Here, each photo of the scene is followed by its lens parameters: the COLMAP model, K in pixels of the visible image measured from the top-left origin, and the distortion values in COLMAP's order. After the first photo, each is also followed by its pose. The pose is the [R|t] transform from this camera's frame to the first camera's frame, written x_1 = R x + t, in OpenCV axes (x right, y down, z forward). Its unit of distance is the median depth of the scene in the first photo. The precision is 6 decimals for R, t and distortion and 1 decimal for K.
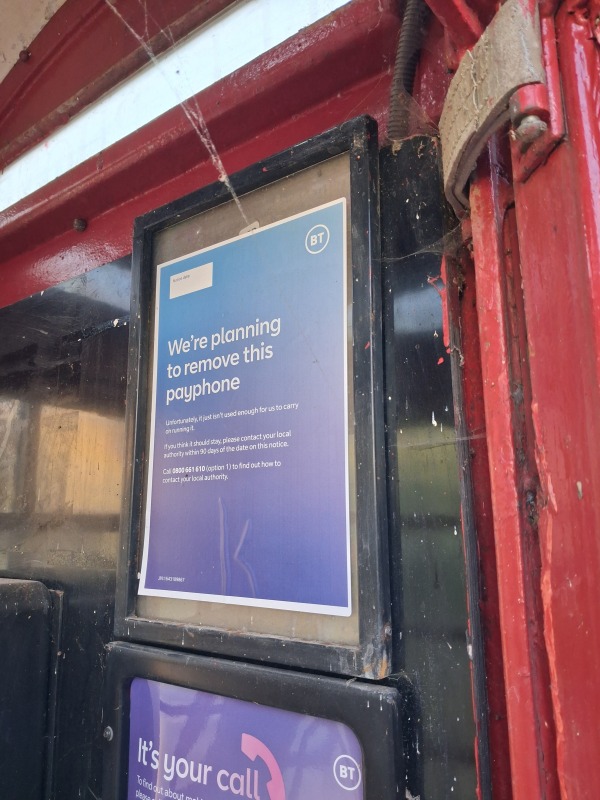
lens RADIAL K [[632.5, 0, 300.0], [0, 632.5, 400.0], [0, 0, 1]] dist [0.003971, -0.000831]
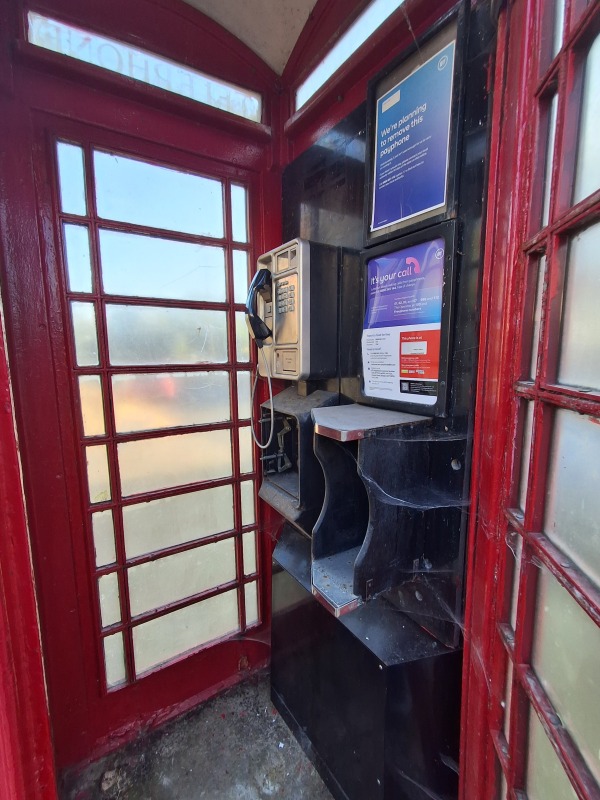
lens RADIAL K [[367.5, 0, 300.0], [0, 367.5, 400.0], [0, 0, 1]] dist [0.002368, -0.000332]
pose [[0.940388, 0.056678, -0.335348, 0.060205], [0.052378, 0.950119, 0.307459, 0.550699], [0.336047, -0.306696, 0.890511, -0.951436]]
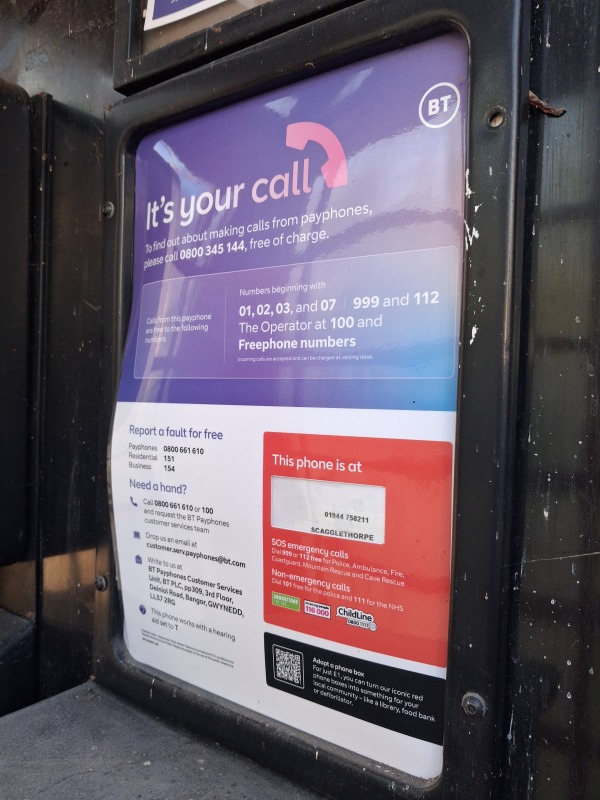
lens RADIAL K [[652.7, 0, 300.0], [0, 652.7, 400.0], [0, 0, 1]] dist [-0.013824, -0.011702]
pose [[0.999238, 0.037219, 0.011739, -0.066225], [-0.038841, 0.977708, 0.206347, 0.620897], [-0.003797, -0.206646, 0.978408, 0.157781]]
